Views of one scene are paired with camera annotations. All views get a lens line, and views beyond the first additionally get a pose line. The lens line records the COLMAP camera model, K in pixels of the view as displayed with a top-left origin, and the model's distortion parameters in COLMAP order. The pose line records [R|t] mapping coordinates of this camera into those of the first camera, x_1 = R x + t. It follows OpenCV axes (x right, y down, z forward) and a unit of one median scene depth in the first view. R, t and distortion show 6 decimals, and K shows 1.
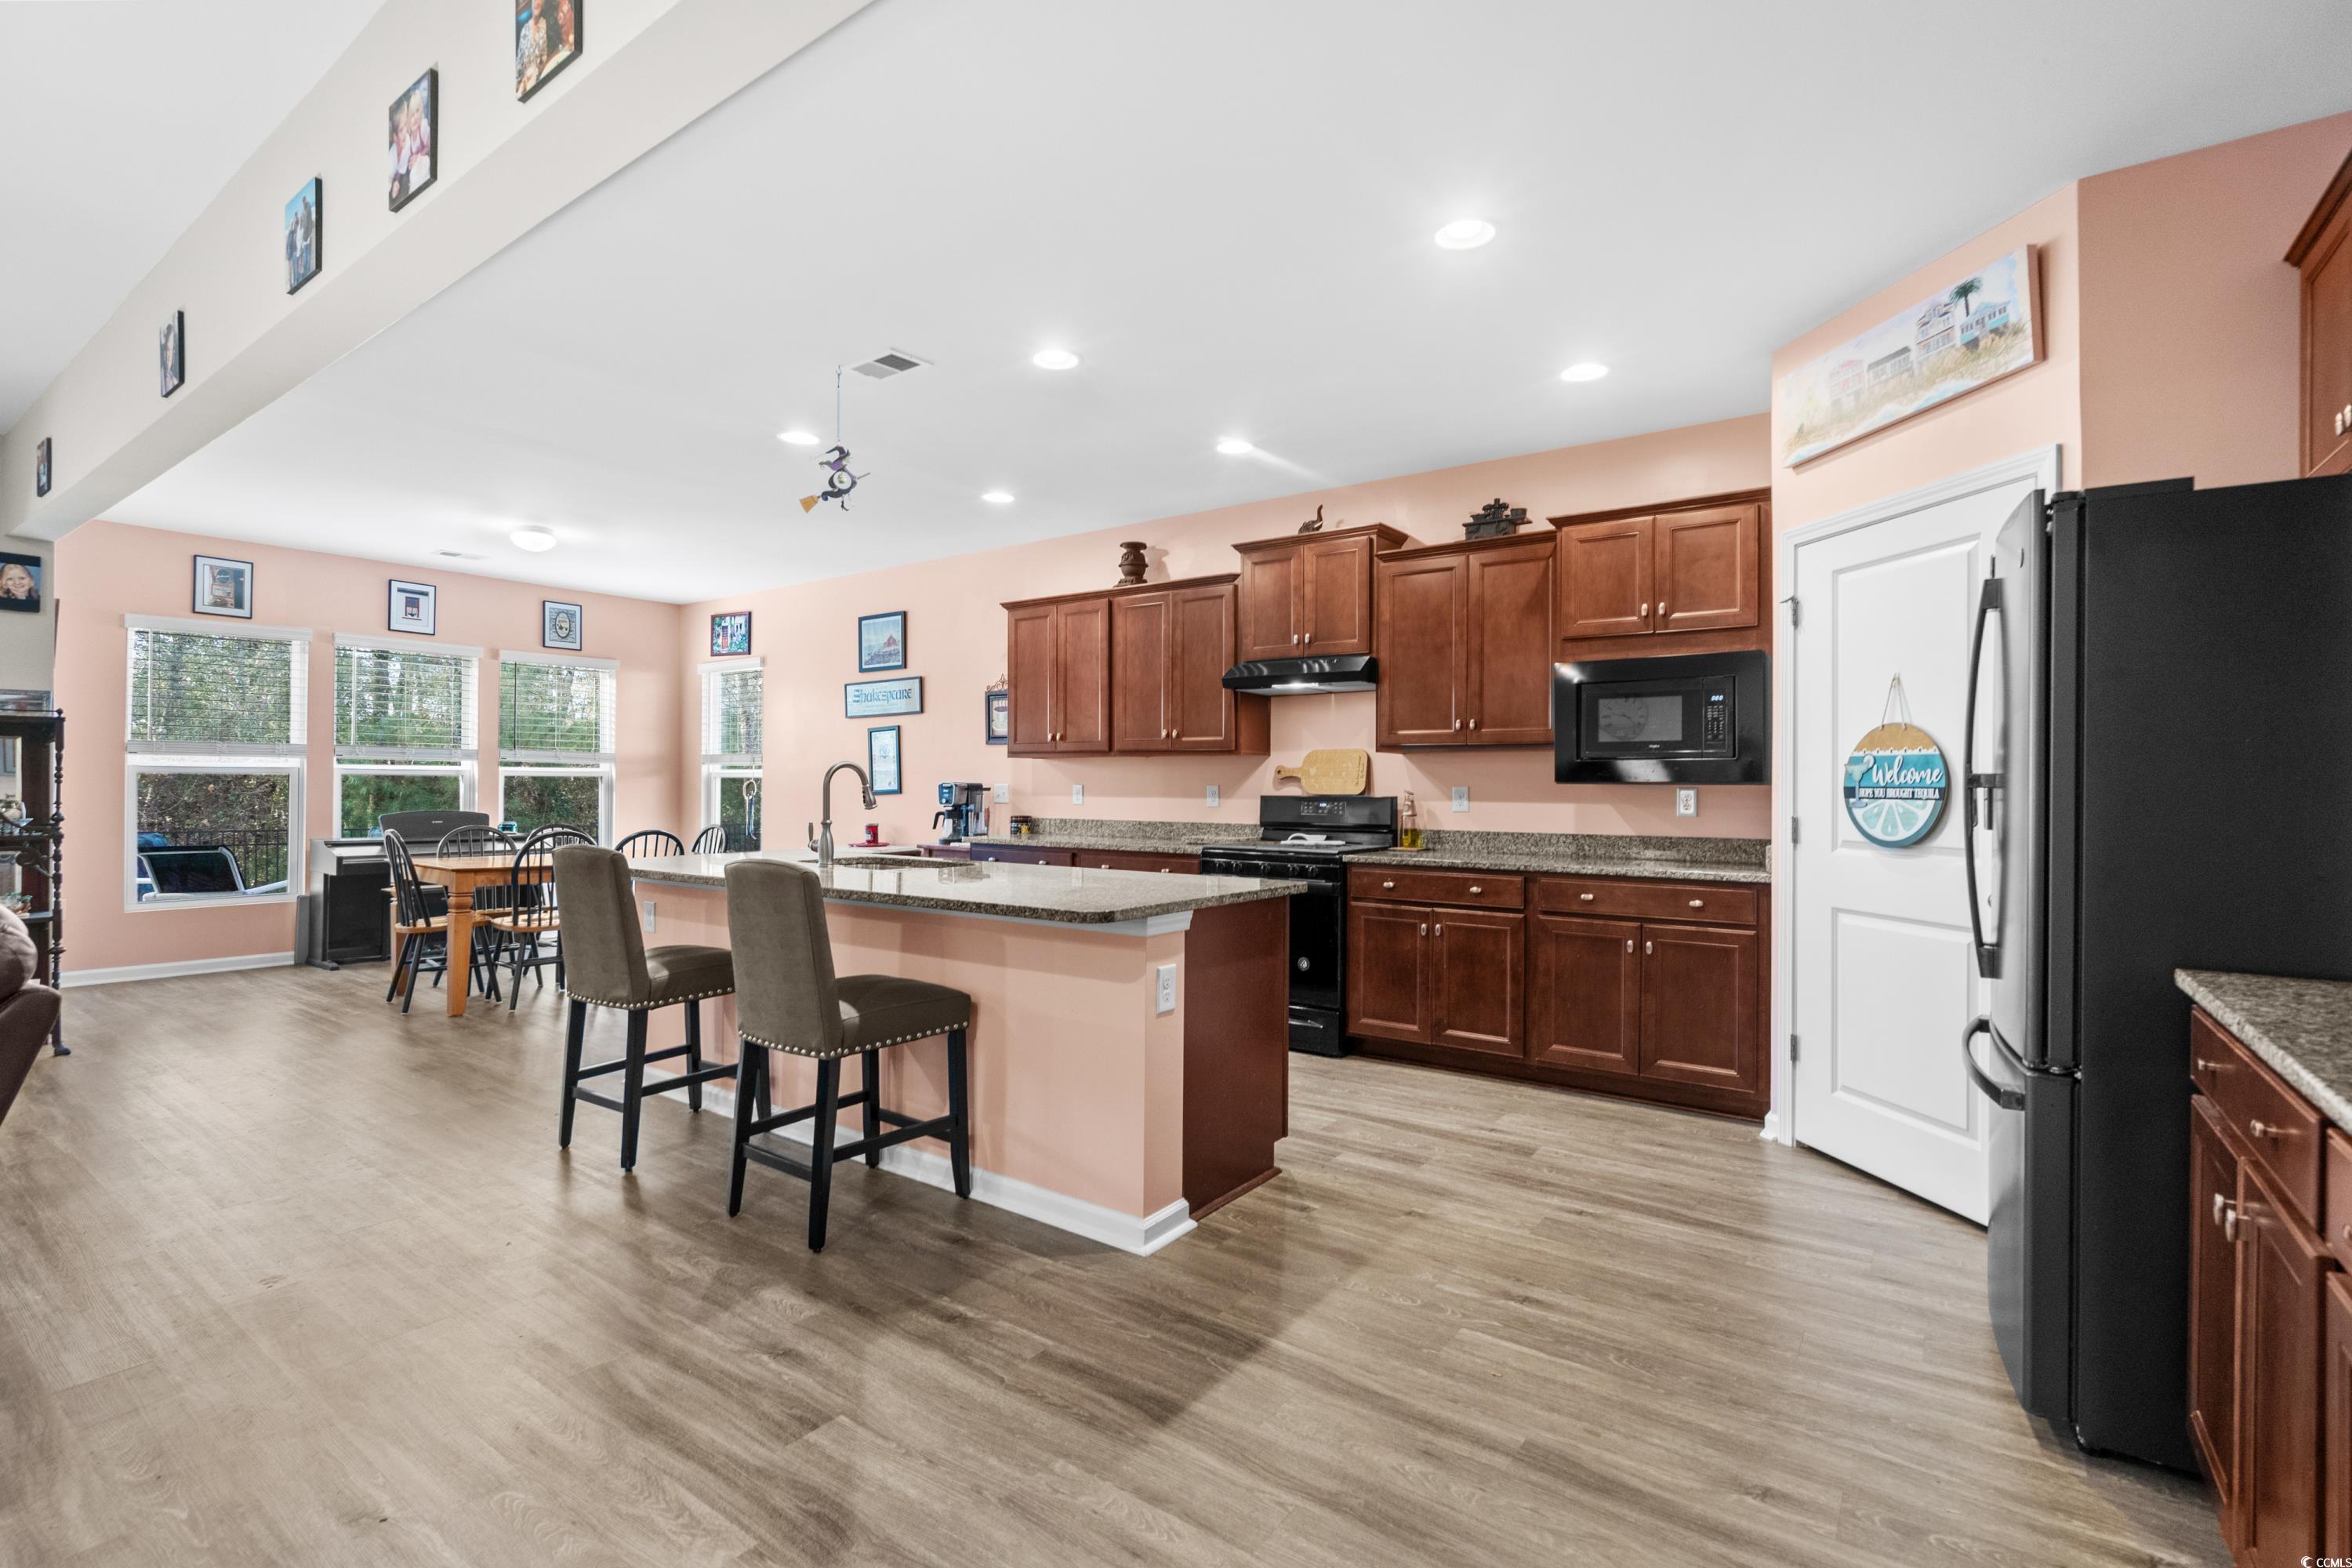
lens RADIAL K [[1072.1, 0, 1166.8], [0, 1072.1, 788.4], [0, 0, 1]] dist [-0.001760, 0.000066]
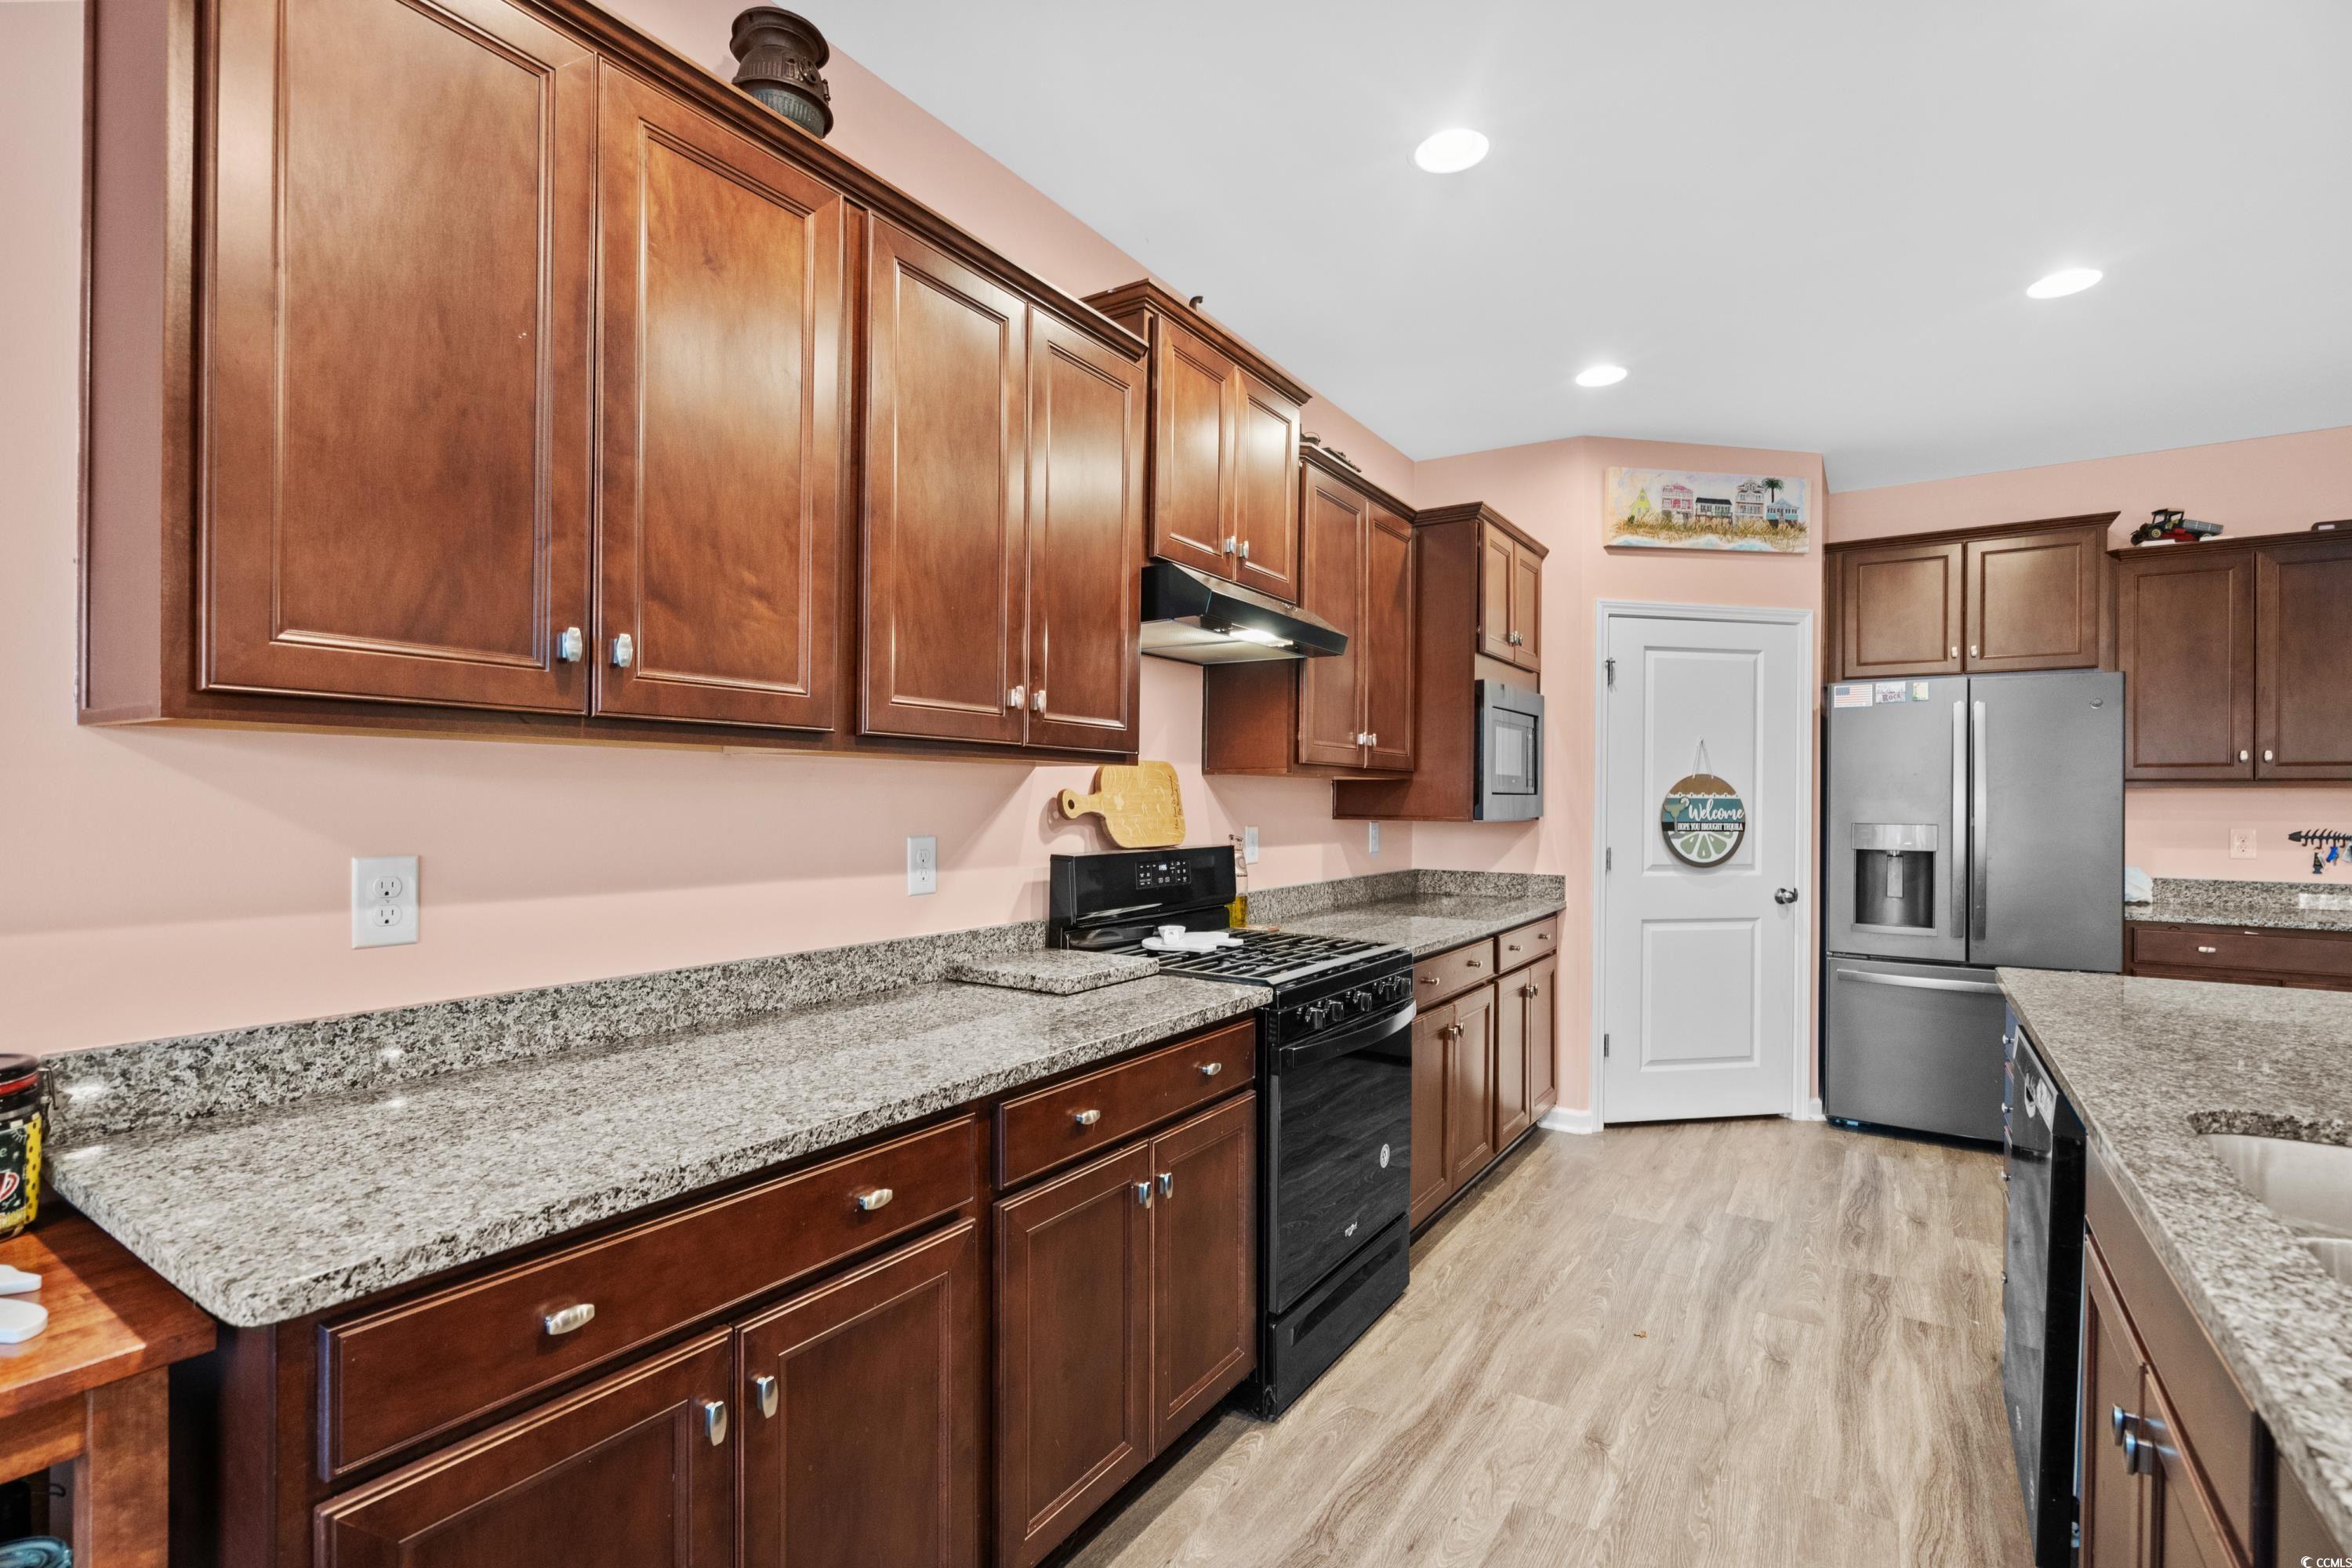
lens RADIAL K [[1086.9, 0, 1167.1], [0, 1086.9, 800.1], [0, 0, 1]] dist [-0.002324, 0.003670]
pose [[-0.043757, -0.008224, 0.999008, -0.426710], [-0.004123, 0.999959, 0.008051, -0.024174], [-0.999034, -0.003767, -0.043789, 1.136773]]
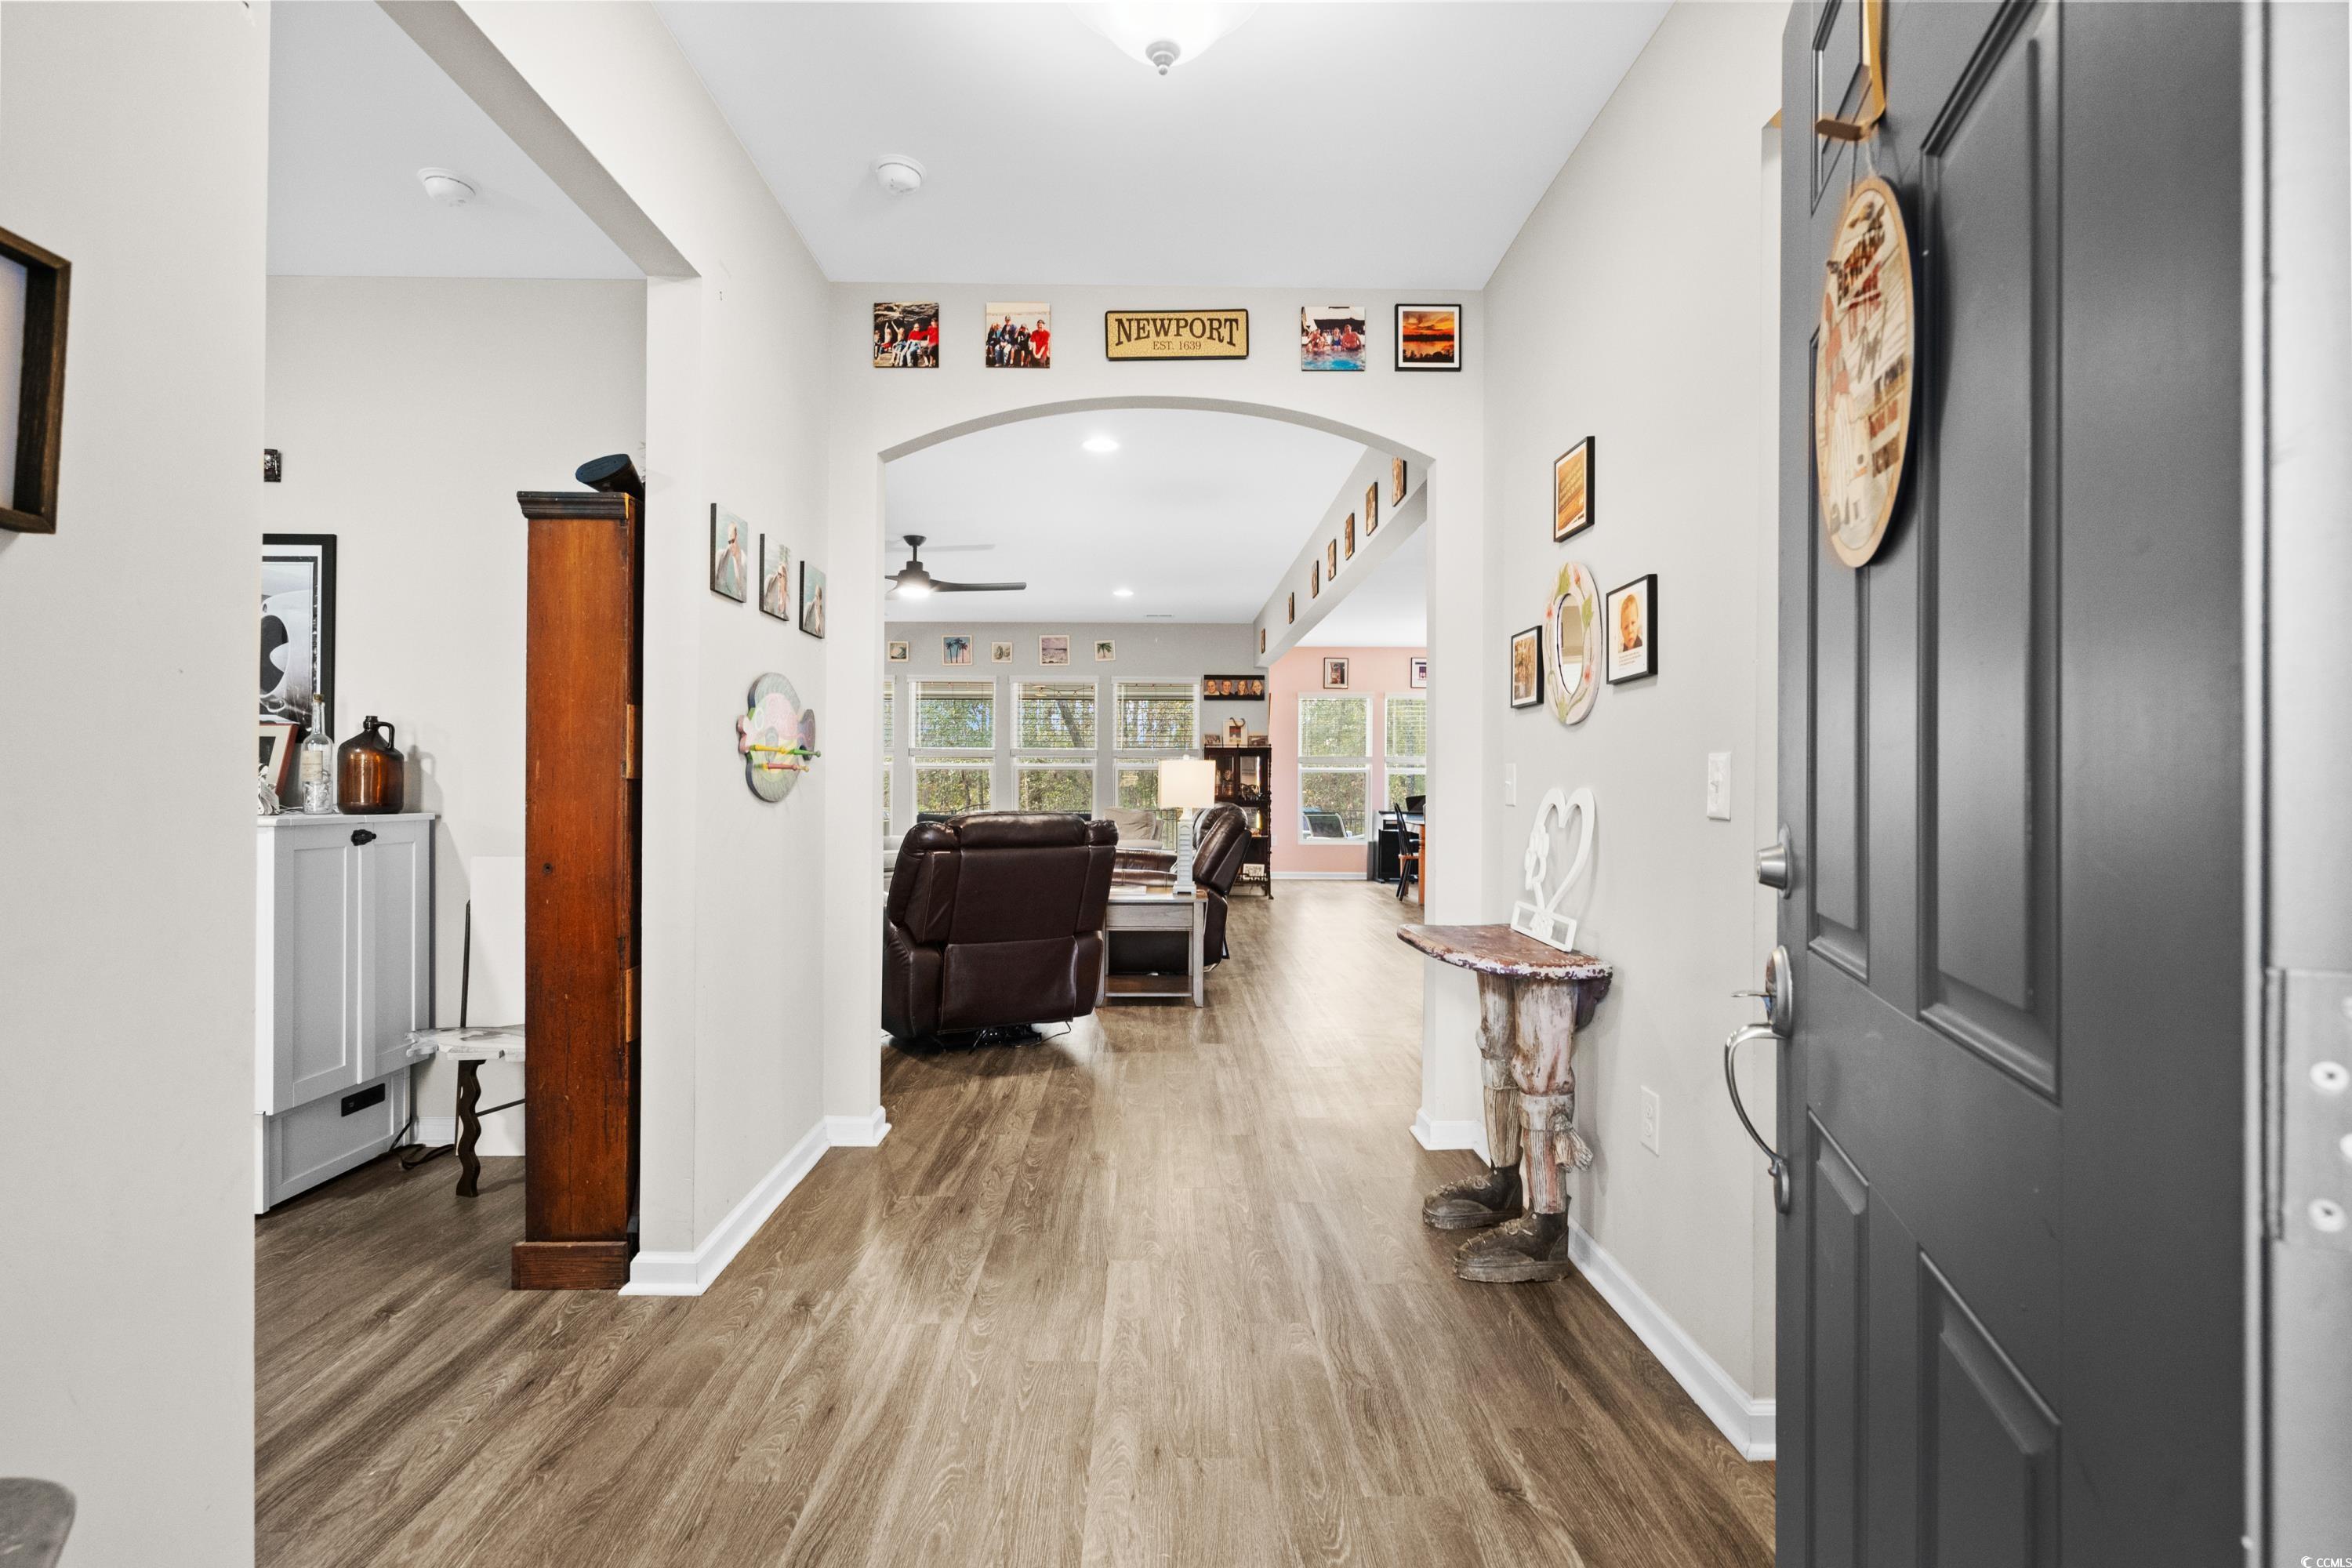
lens RADIAL K [[1072.1, 0, 1166.8], [0, 1072.1, 788.4], [0, 0, 1]] dist [-0.001760, 0.000066]
pose [[0.601872, 0.003215, -0.798586, 0.596700], [-0.001165, 0.999994, 0.003147, 0.010544], [0.798592, -0.000964, 0.601873, -0.495861]]
